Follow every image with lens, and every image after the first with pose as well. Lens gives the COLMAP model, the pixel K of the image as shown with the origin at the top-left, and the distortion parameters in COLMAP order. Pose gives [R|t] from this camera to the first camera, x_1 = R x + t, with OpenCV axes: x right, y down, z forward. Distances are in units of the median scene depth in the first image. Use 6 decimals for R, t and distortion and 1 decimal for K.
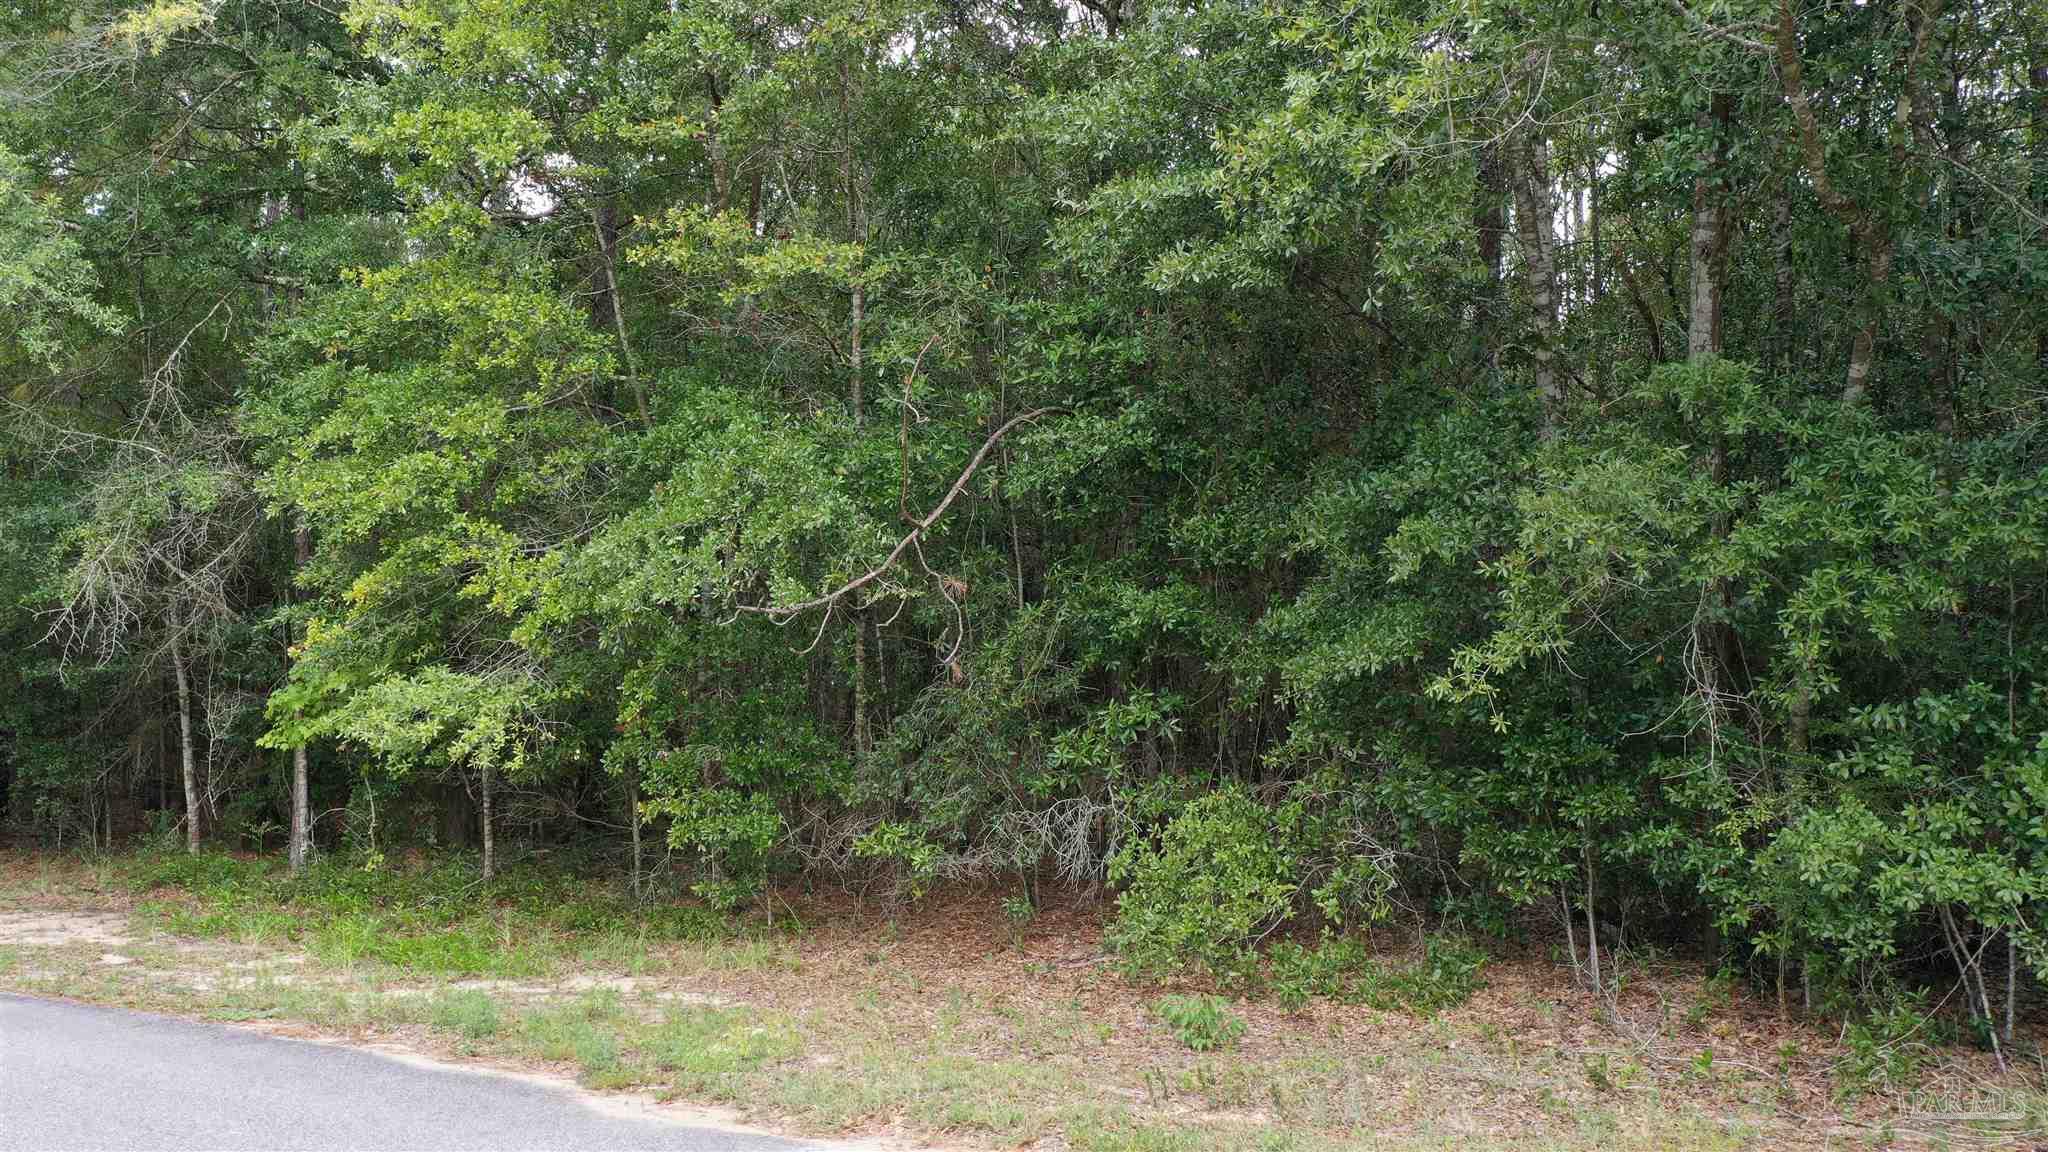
lens RADIAL K [[1628.7, 0, 1020.4], [0, 1628.7, 578.0], [0, 0, 1]] dist [0.026841, 0.000586]
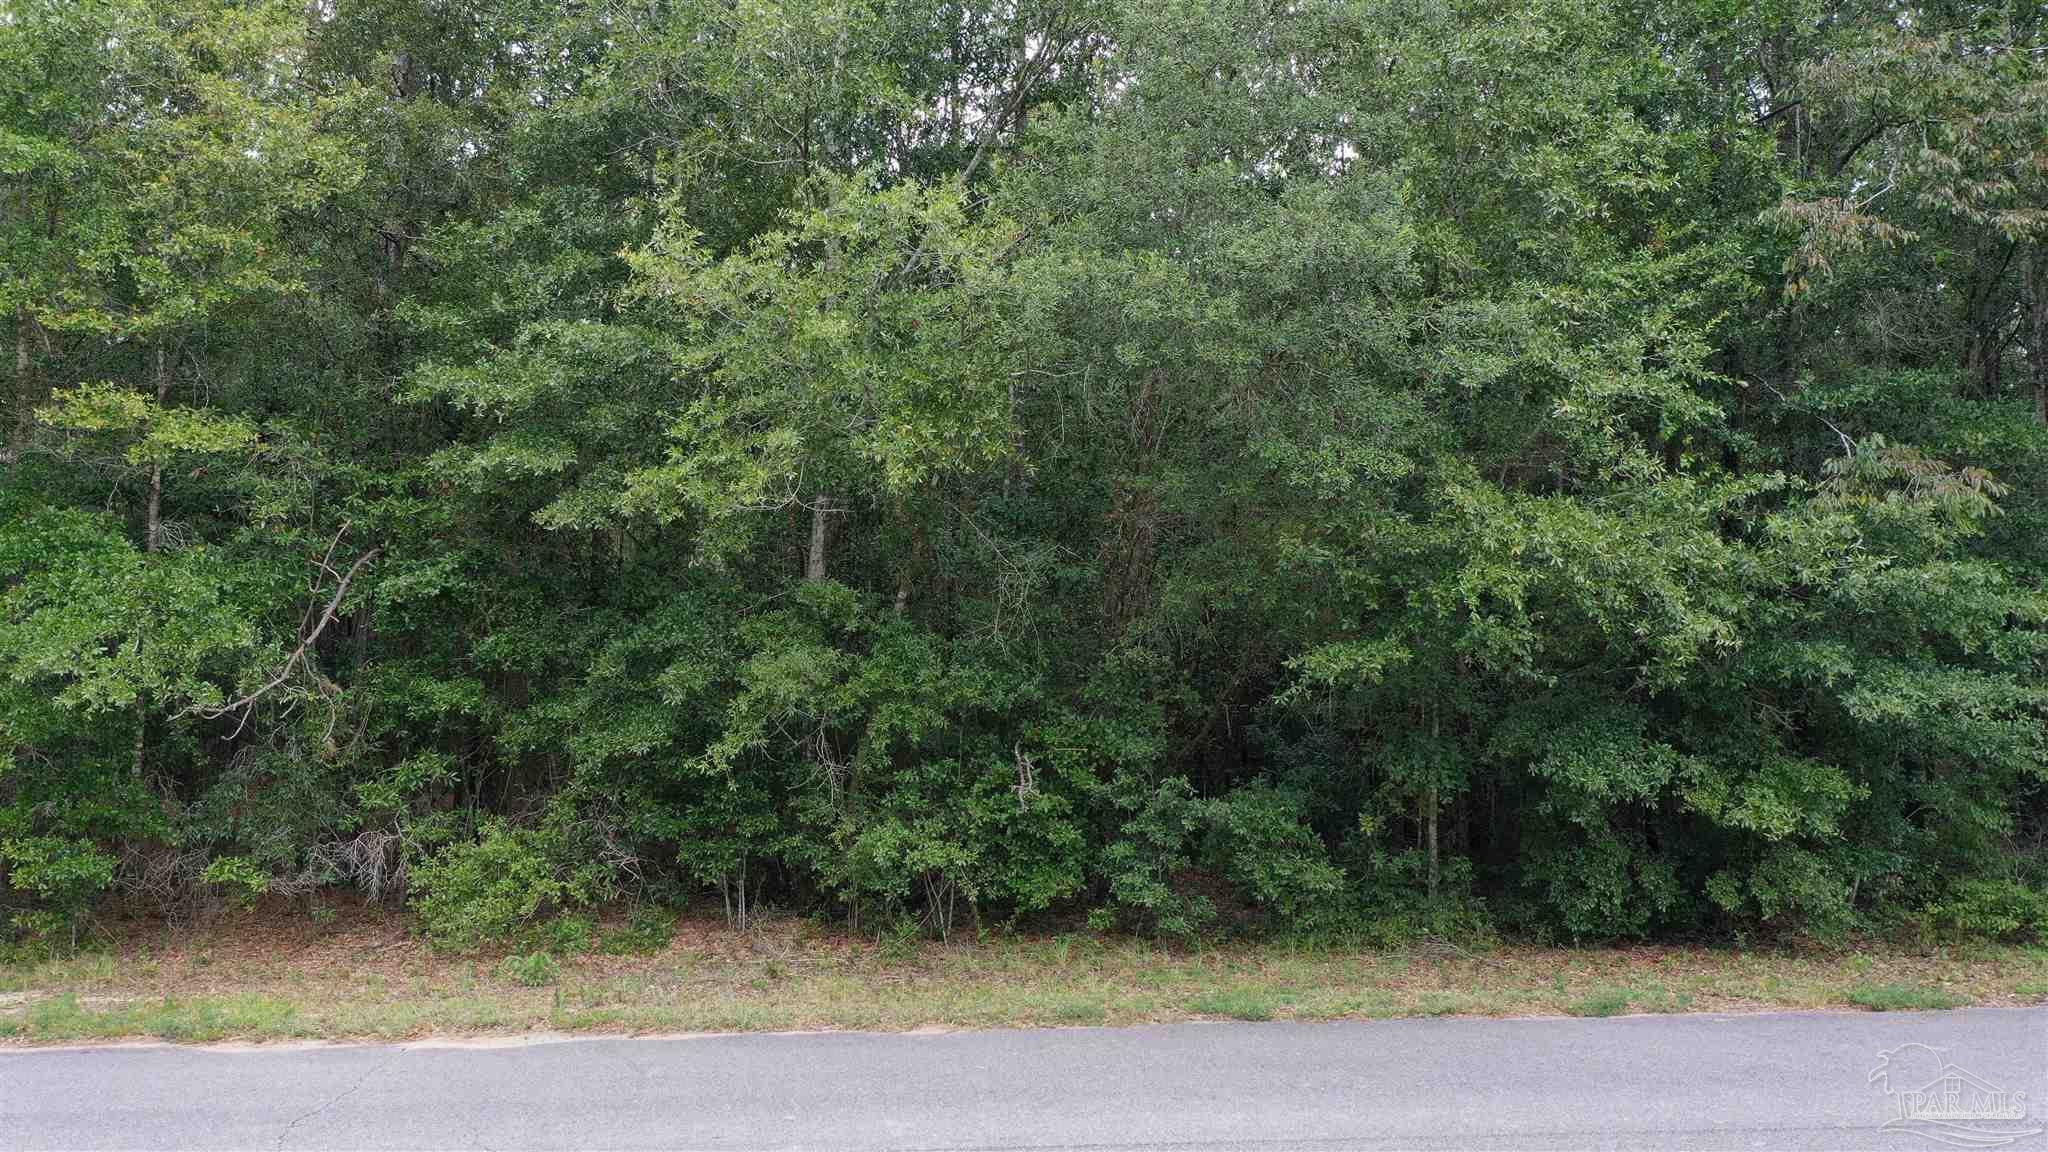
lens RADIAL K [[1628.7, 0, 1044.9], [0, 1628.7, 611.1], [0, 0, 1]] dist [0.026841, 0.000586]
pose [[0.800240, 0.033501, 0.598743, -0.358354], [-0.051713, 0.998574, 0.013244, -0.101278], [-0.597446, -0.041561, 0.800831, -0.452757]]
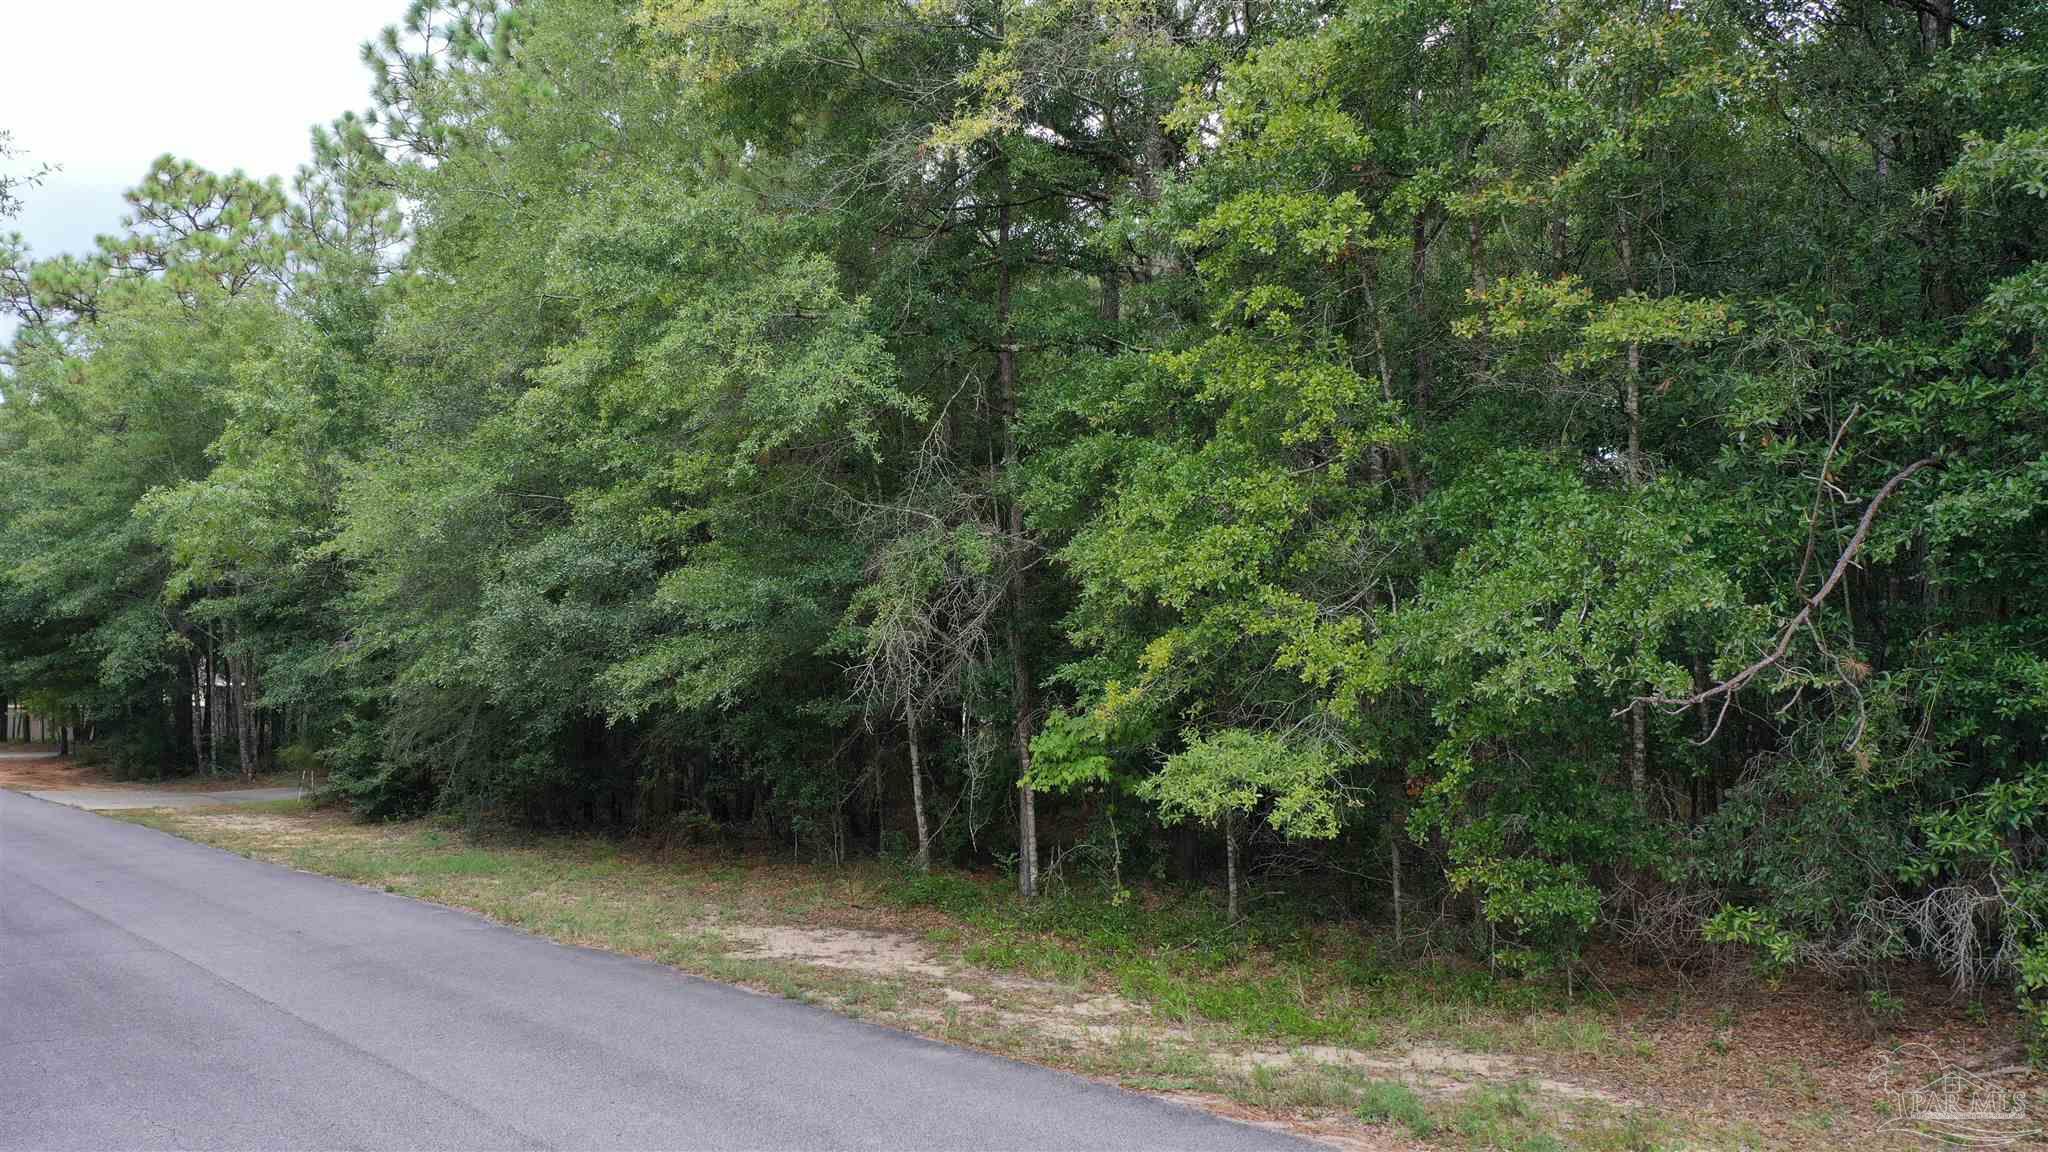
lens RADIAL K [[1628.7, 0, 1027.4], [0, 1628.7, 562.8], [0, 0, 1]] dist [0.026841, 0.000586]
pose [[0.957508, -0.022664, -0.287514, -0.200863], [0.024268, 0.999703, 0.002014, -0.062153], [0.287383, -0.008906, 0.957774, -0.026940]]
